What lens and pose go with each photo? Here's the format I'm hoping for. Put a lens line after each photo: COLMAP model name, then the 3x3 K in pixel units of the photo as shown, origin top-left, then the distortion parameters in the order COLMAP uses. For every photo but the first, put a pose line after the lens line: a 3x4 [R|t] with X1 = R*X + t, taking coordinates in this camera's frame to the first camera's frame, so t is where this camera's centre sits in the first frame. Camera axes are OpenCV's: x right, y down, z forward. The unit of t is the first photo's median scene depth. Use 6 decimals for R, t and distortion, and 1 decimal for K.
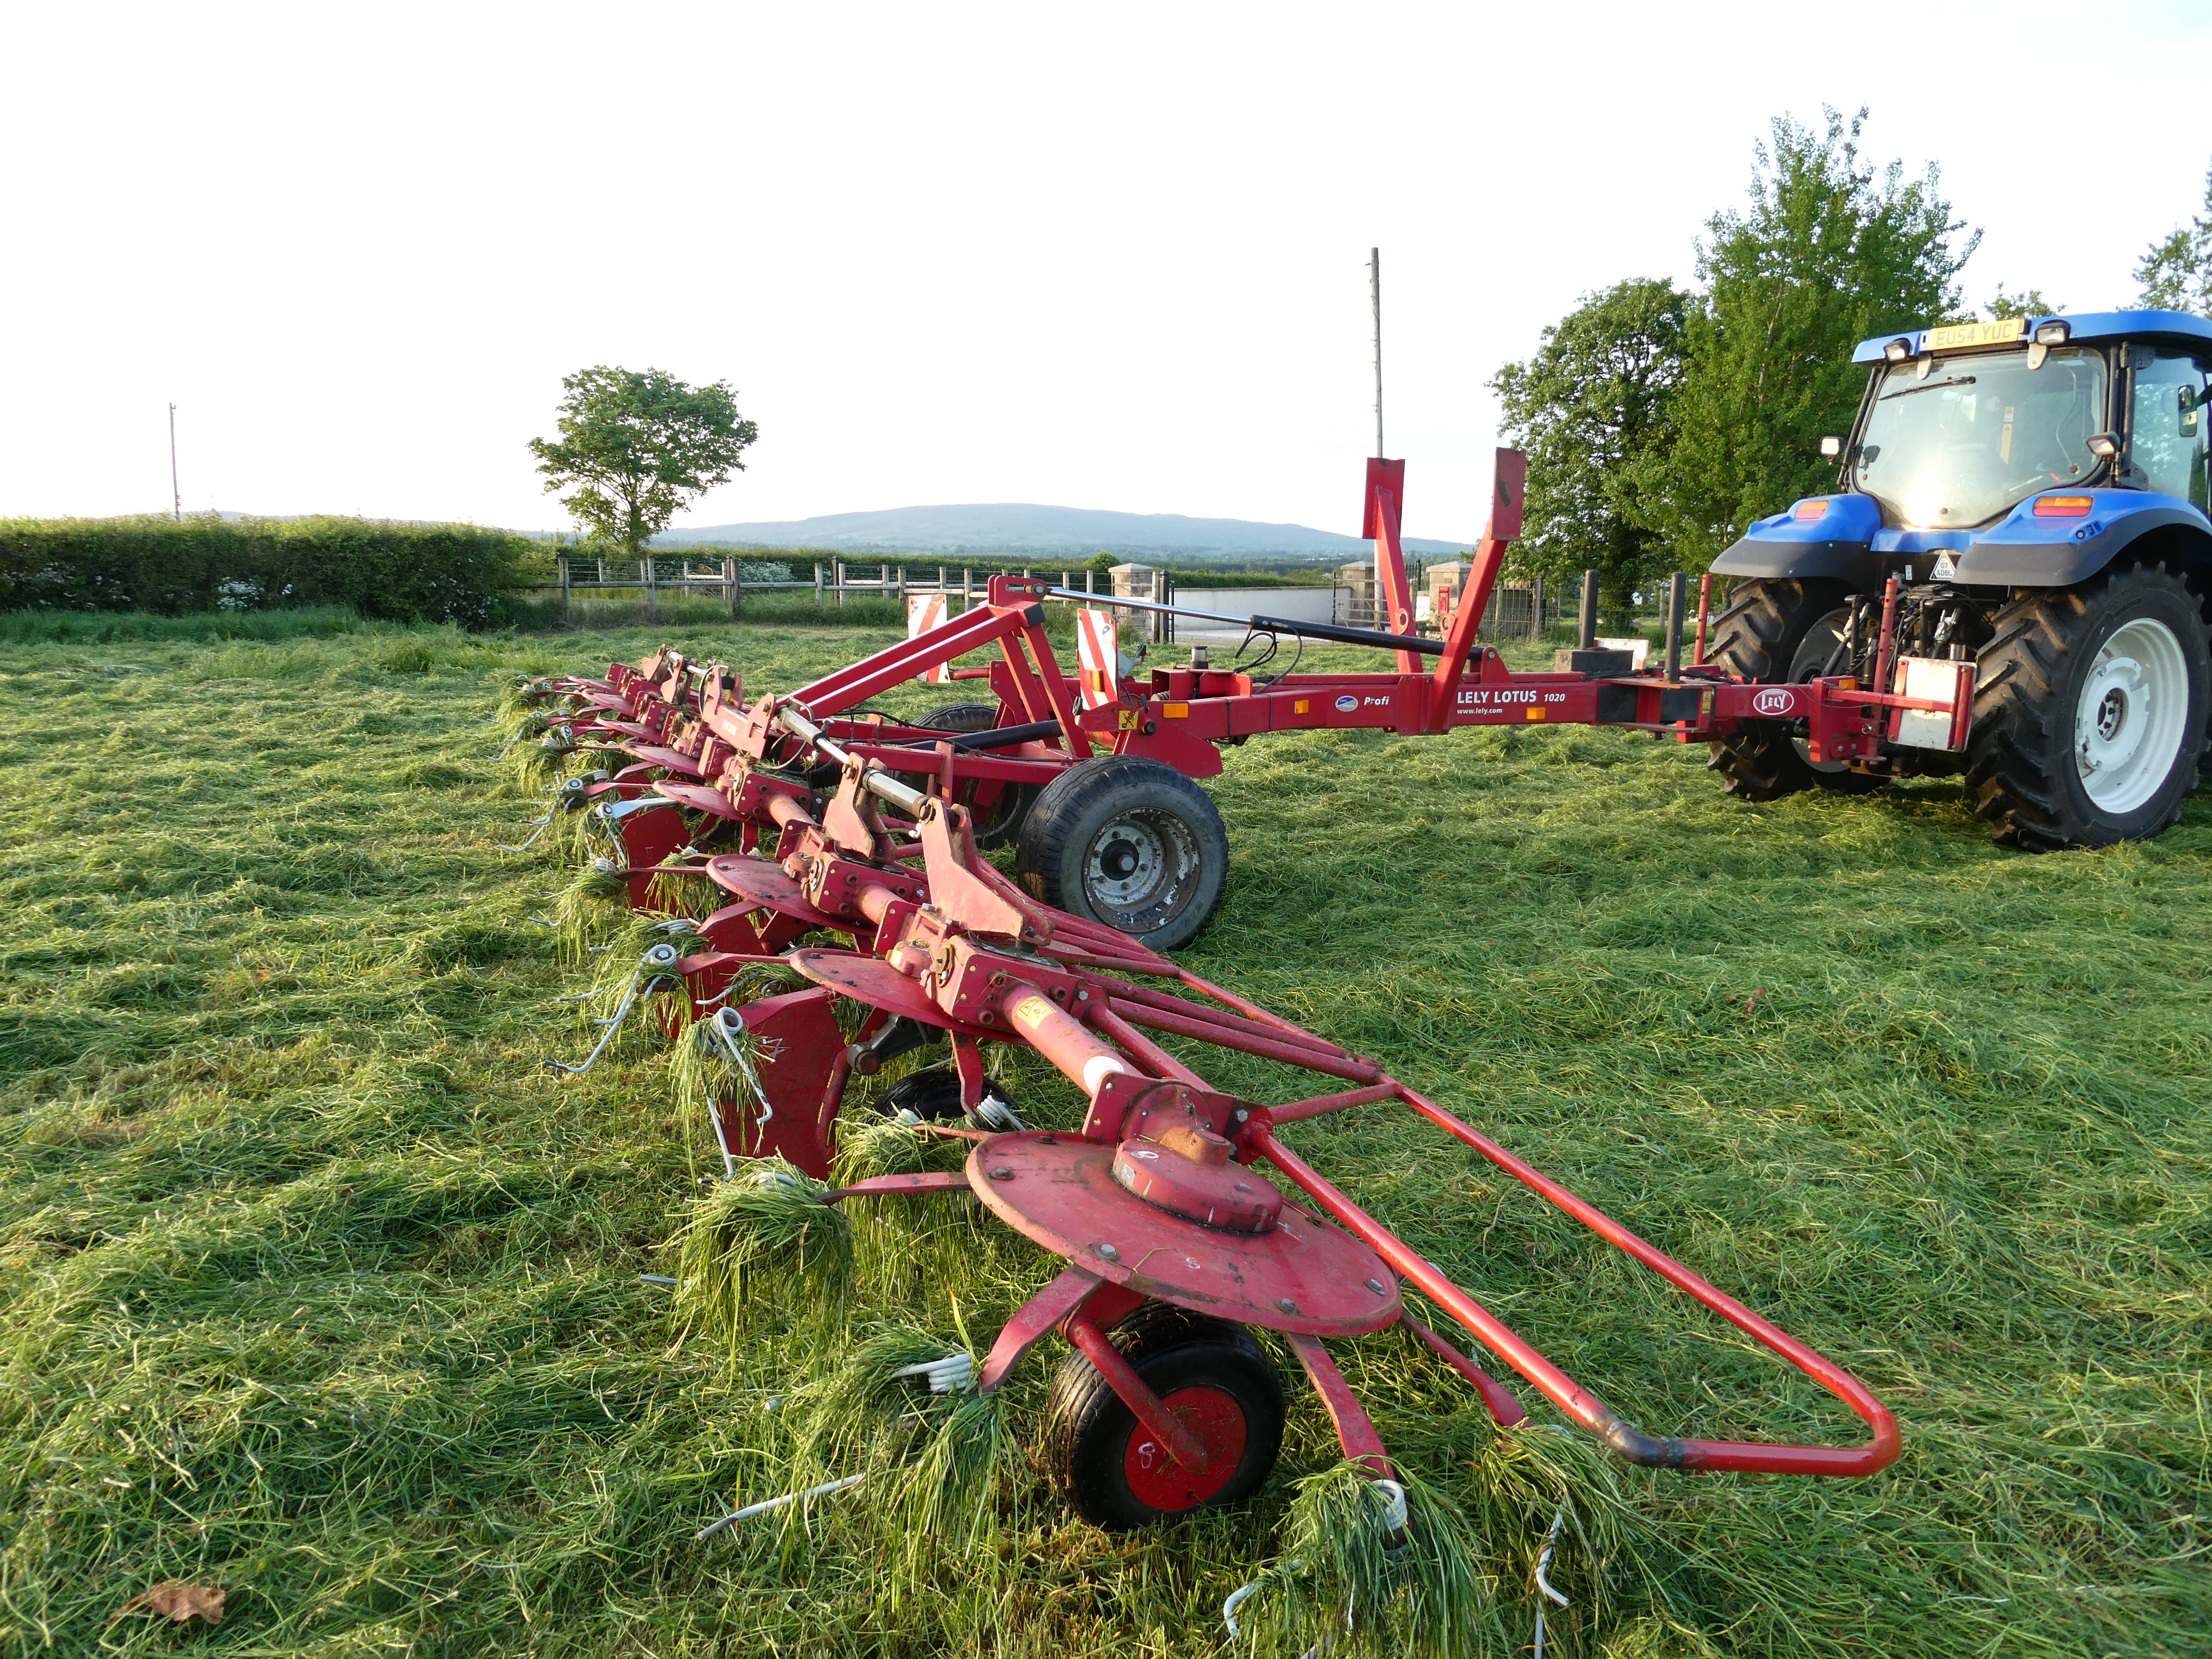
lens RADIAL K [[1591.0, 0, 1112.6], [0, 1591.0, 834.7], [0, 0, 1]] dist [-0.018404, -0.001531]
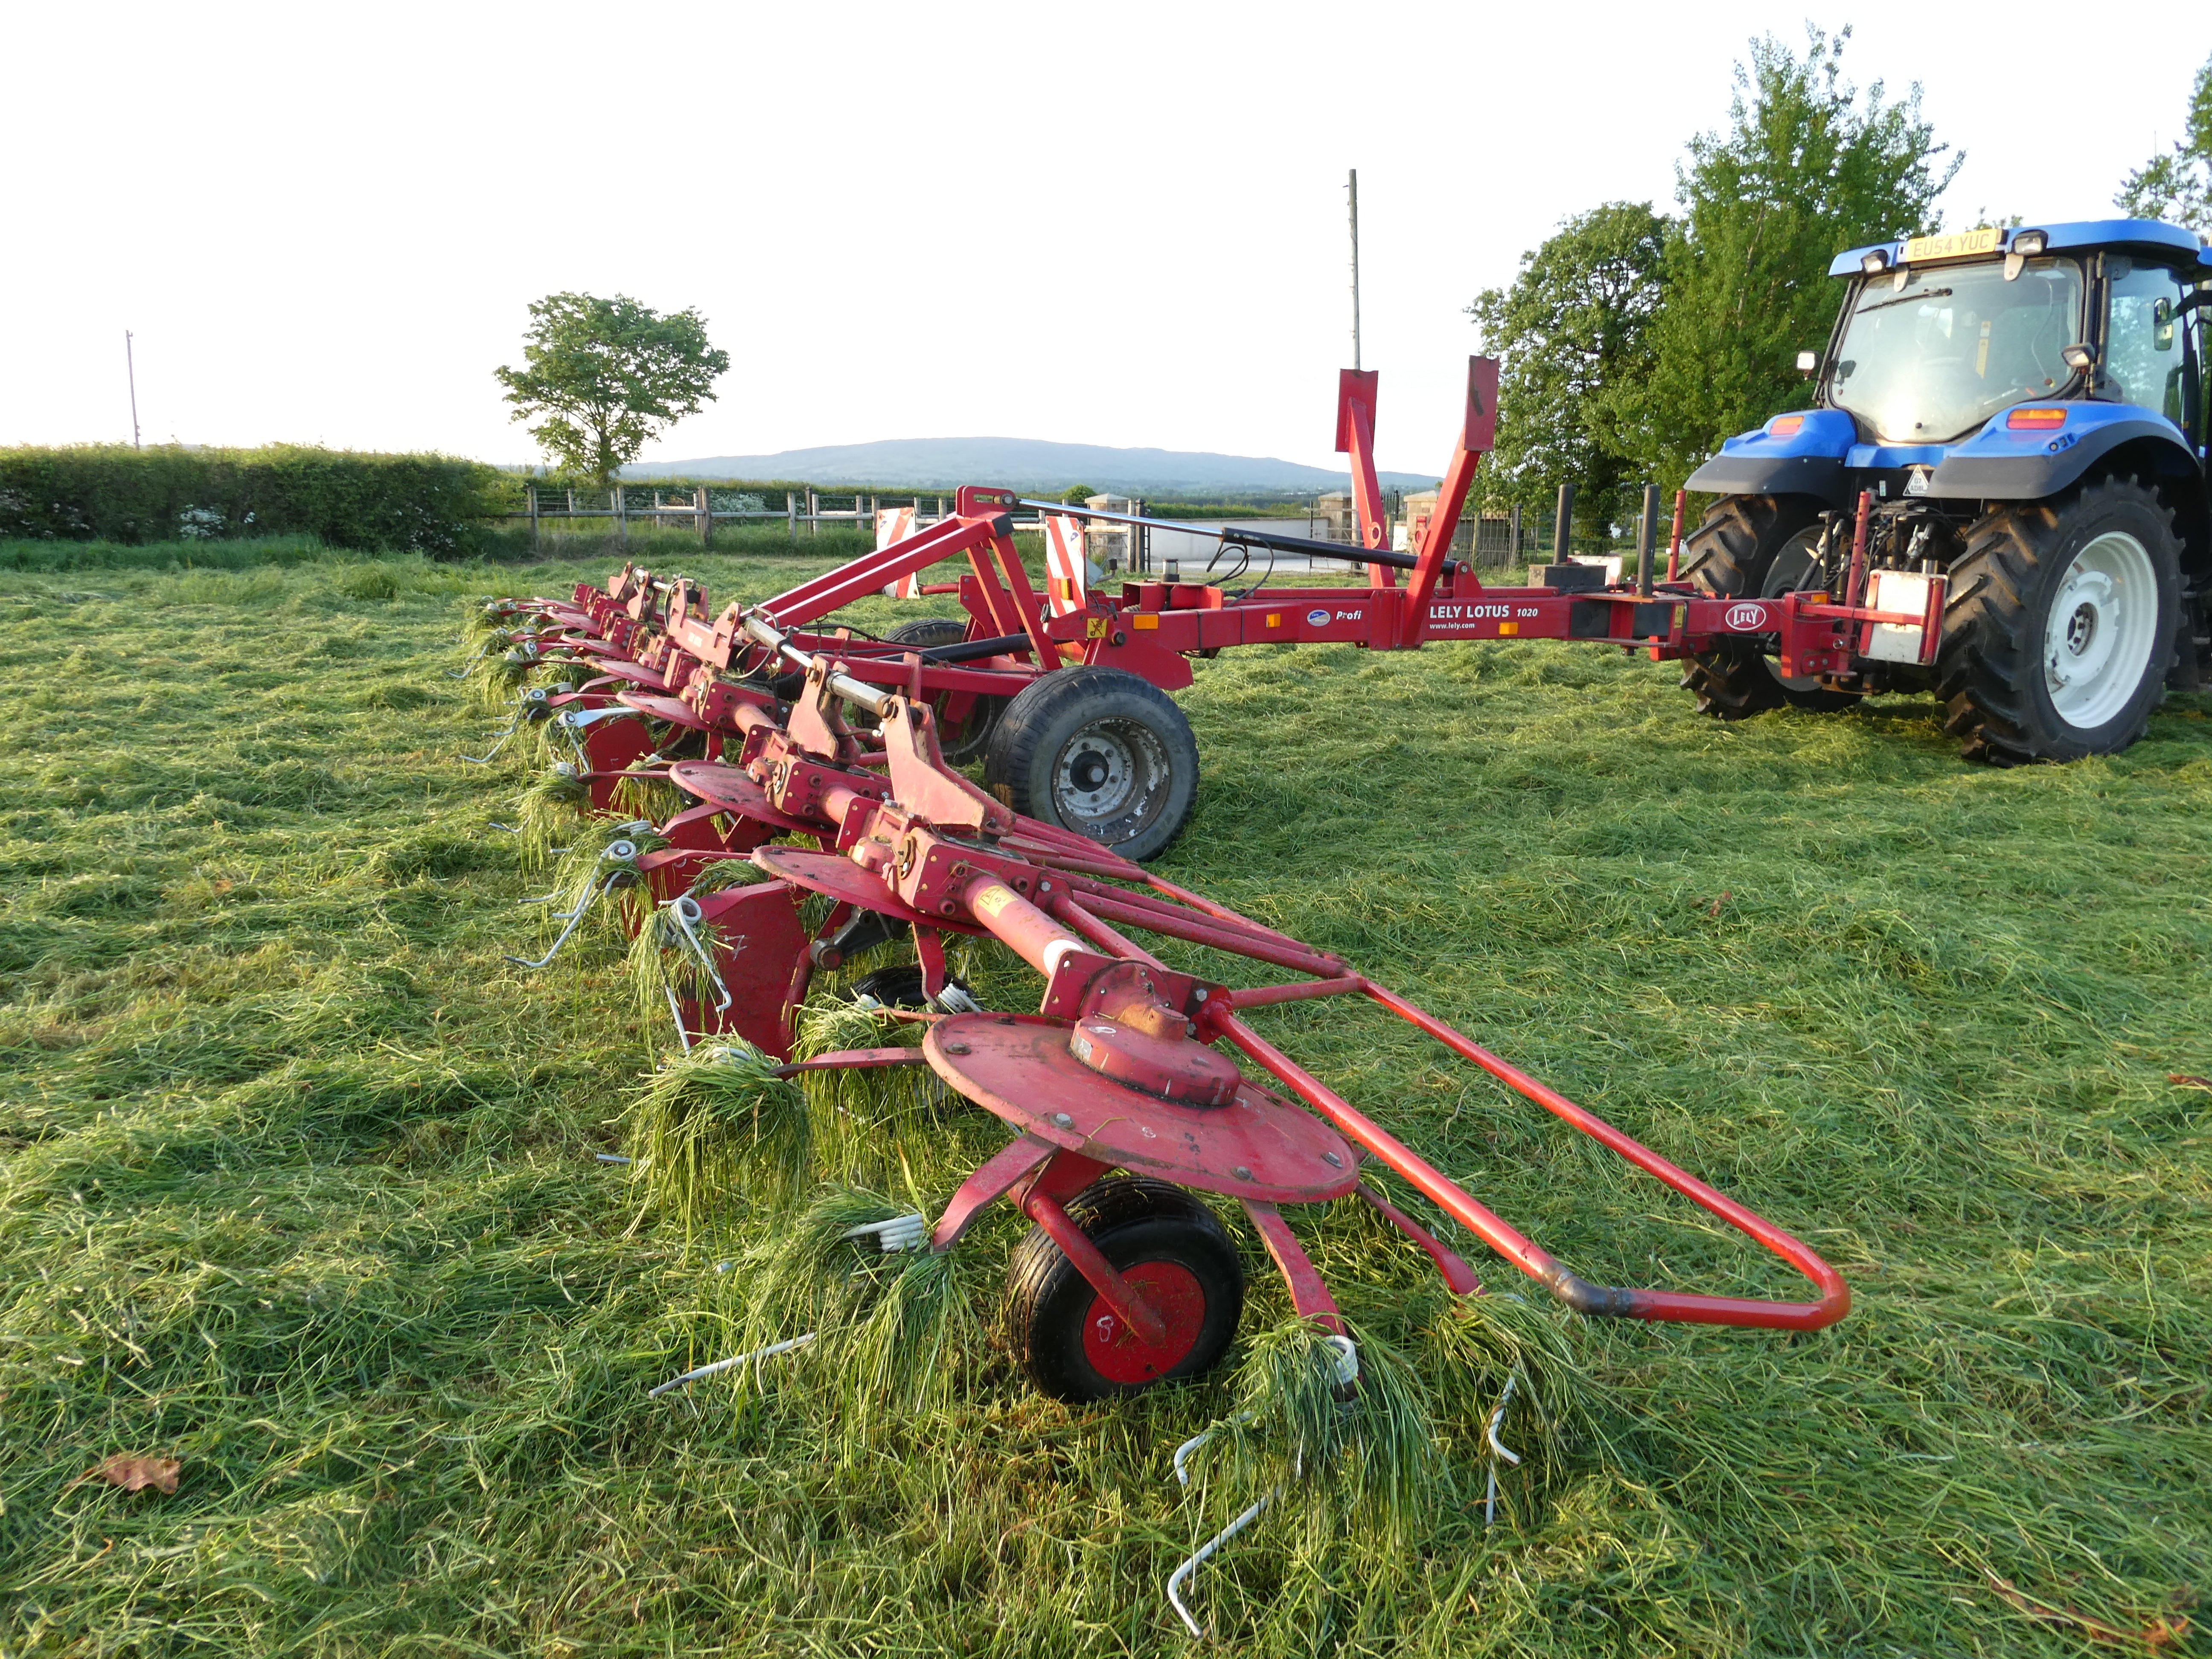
lens RADIAL K [[1591.0, 0, 1112.6], [0, 1591.0, 834.7], [0, 0, 1]] dist [-0.018404, -0.001531]
pose [[0.999897, -0.003194, 0.013999, 0.004155], [0.002619, 0.999160, 0.040902, 0.011933], [-0.014118, -0.040861, 0.999065, 0.002725]]
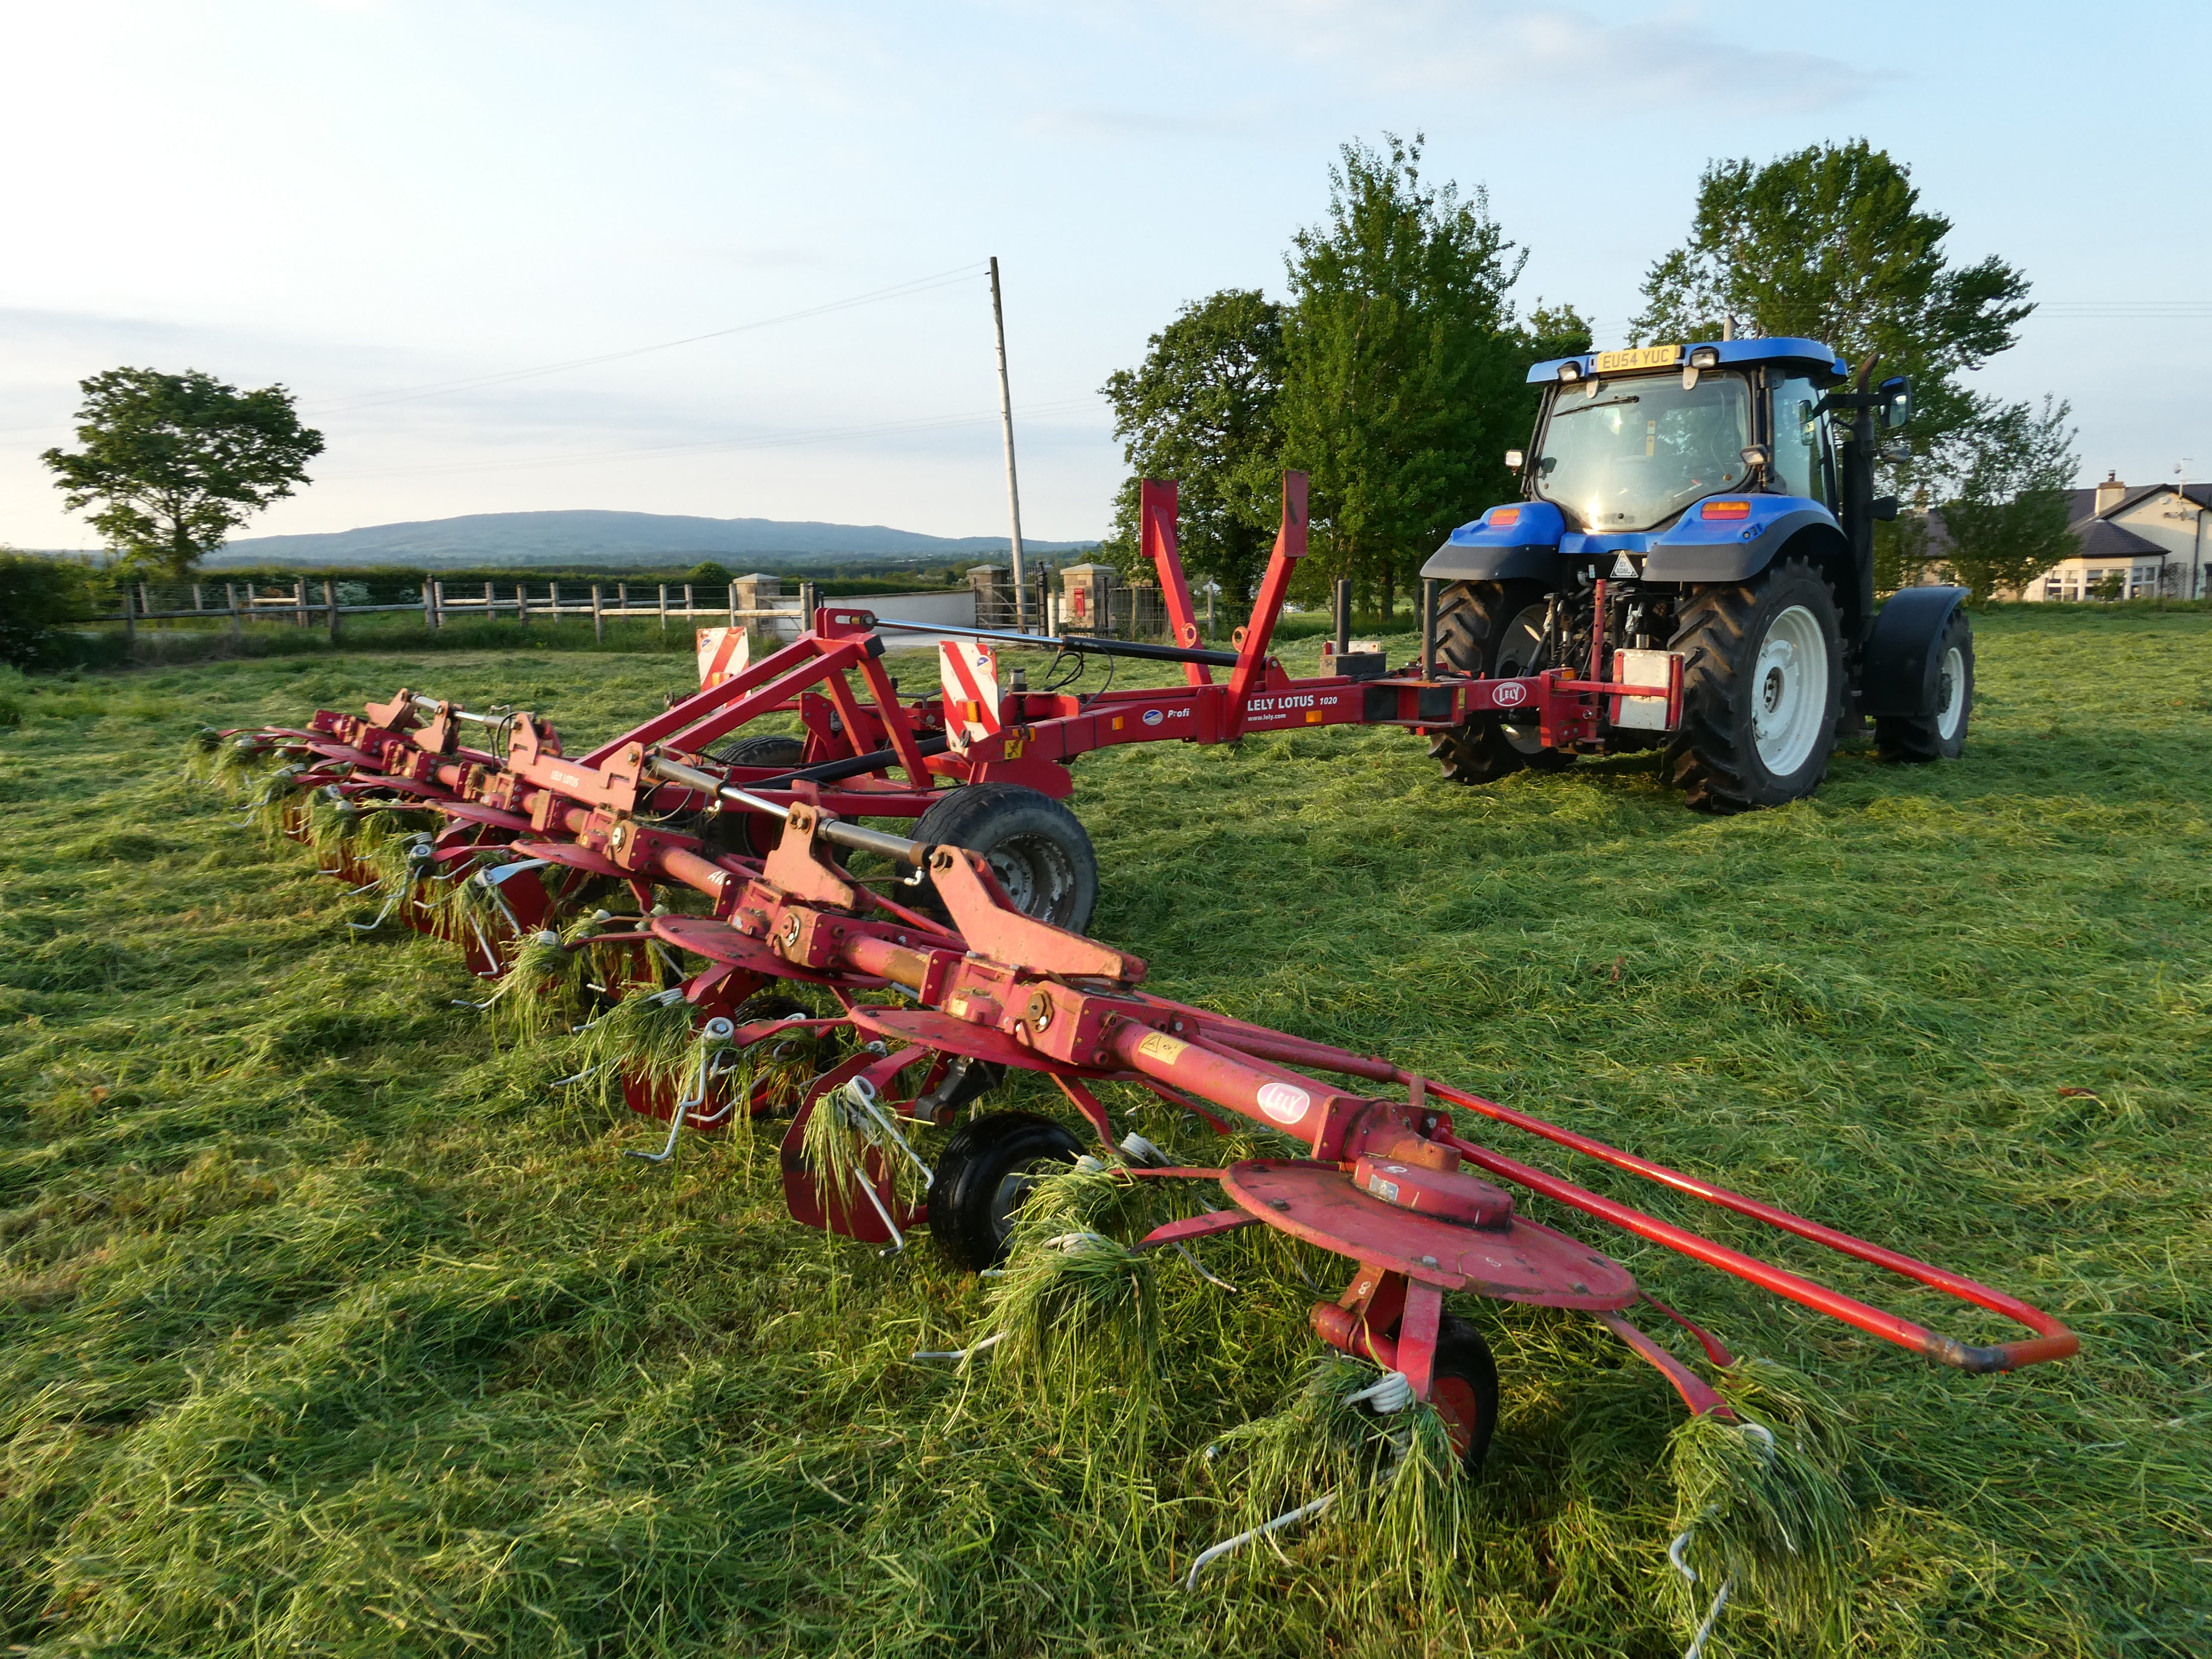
lens RADIAL K [[1568.9, 0, 1144.3], [0, 1568.9, 847.8], [0, 0, 1]] dist [0.000731, -0.004385]
pose [[0.964651, -0.072560, 0.253344, -0.124068], [0.070192, 0.997364, 0.018386, -0.015728], [-0.254011, 0.000047, 0.967201, 0.001272]]
